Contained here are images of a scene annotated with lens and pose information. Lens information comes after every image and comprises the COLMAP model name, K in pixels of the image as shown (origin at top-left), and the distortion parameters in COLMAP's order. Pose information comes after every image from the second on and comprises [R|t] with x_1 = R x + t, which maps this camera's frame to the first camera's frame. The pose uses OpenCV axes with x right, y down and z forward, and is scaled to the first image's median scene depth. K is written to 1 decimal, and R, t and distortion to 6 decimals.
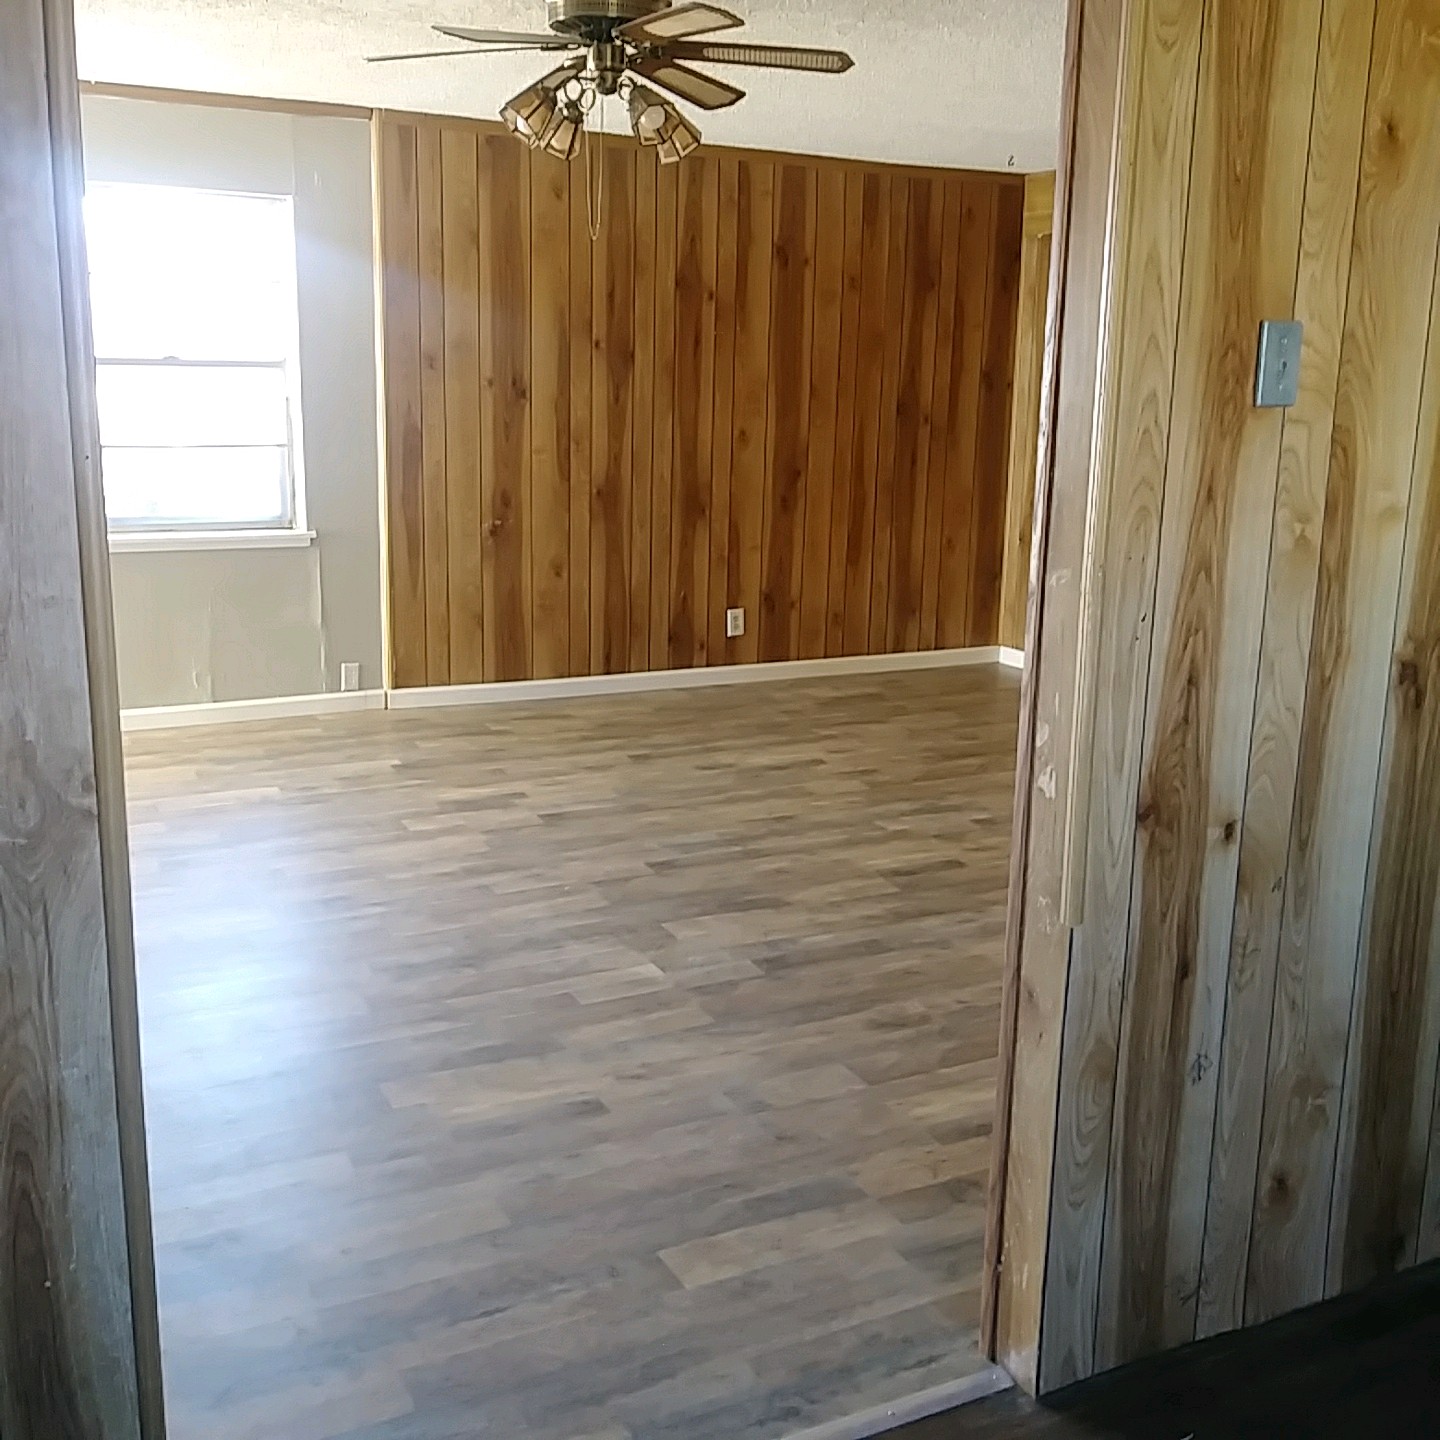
lens RADIAL K [[1541.7, 0, 720.0], [0, 1541.7, 720.0], [0, 0, 1]] dist [-0.001229, -0.004383]
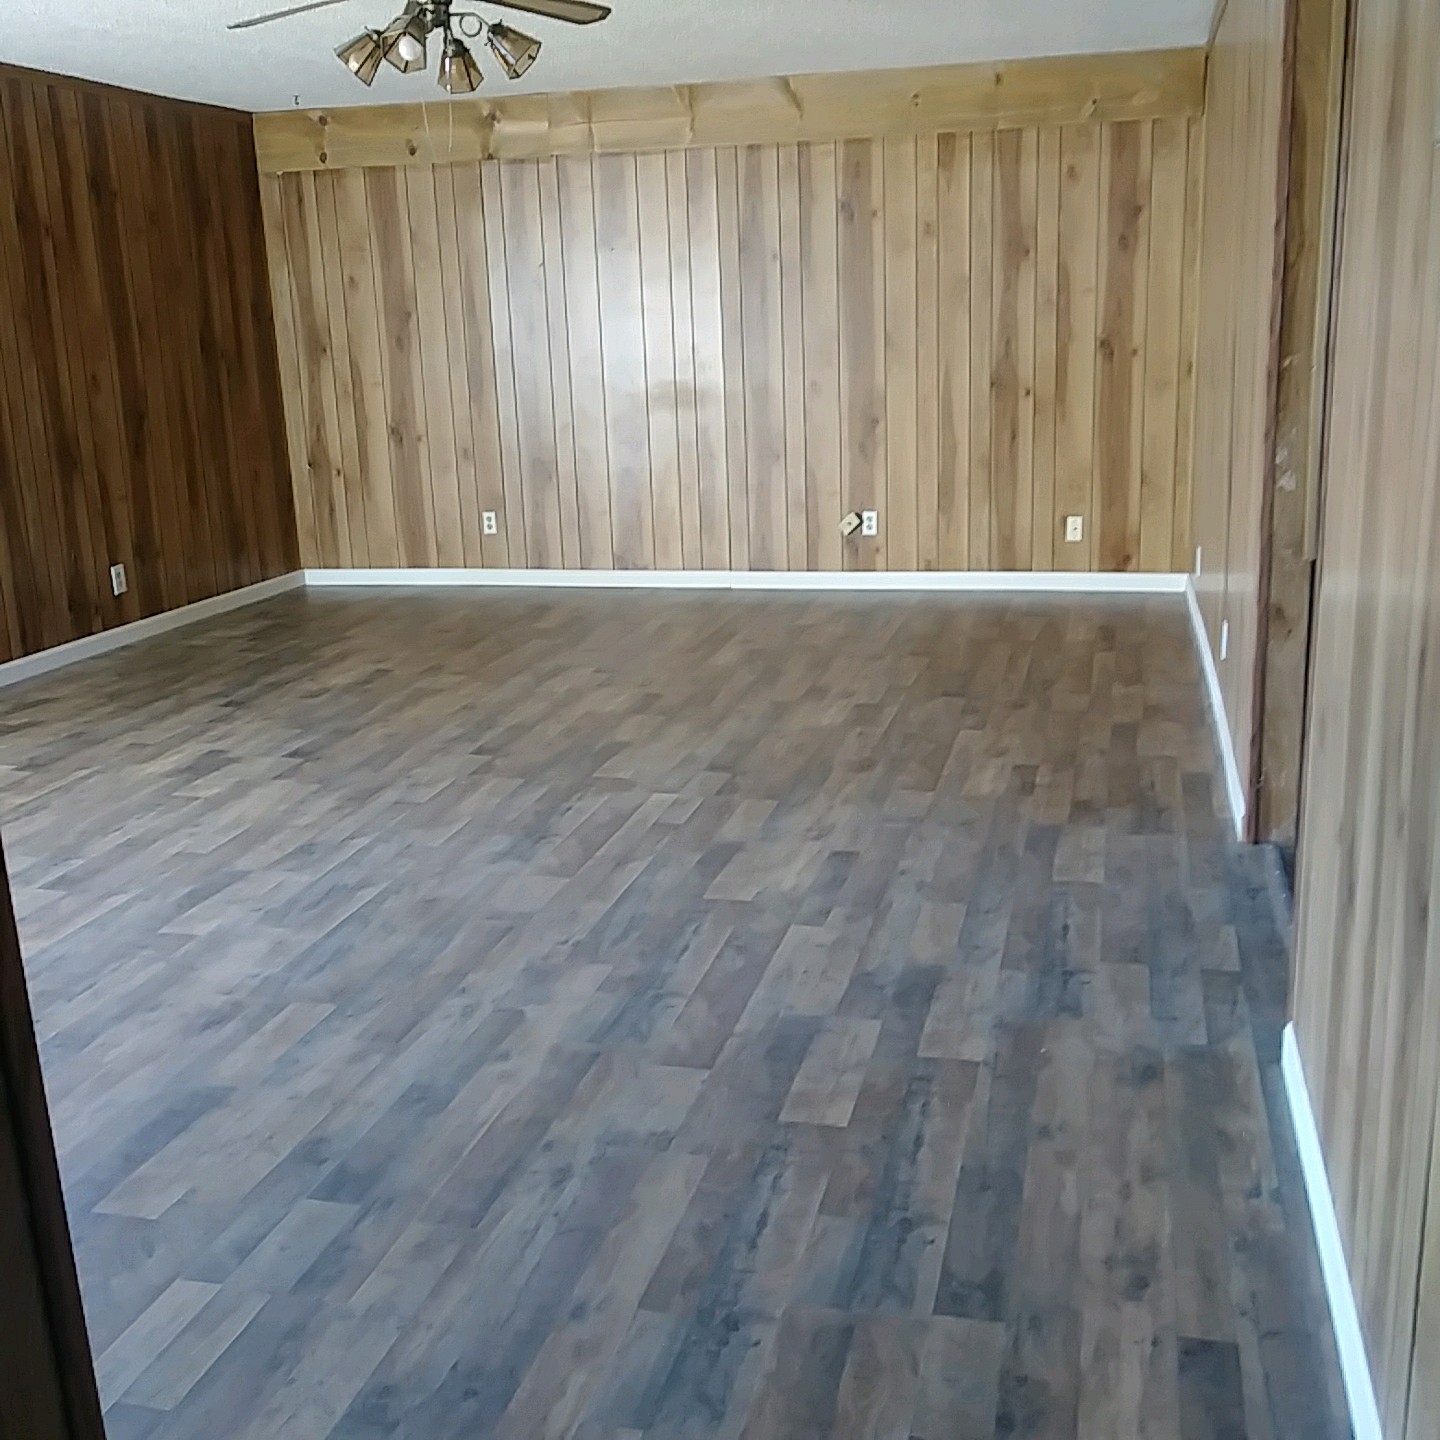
lens RADIAL K [[1558.7, 0, 720.0], [0, 1558.7, 720.0], [0, 0, 1]] dist [0.083415, -0.211192]
pose [[0.657364, -0.229086, 0.717908, -0.647580], [0.213035, 0.970306, 0.114557, -0.016113], [-0.722834, 0.077633, 0.686647, 0.111172]]
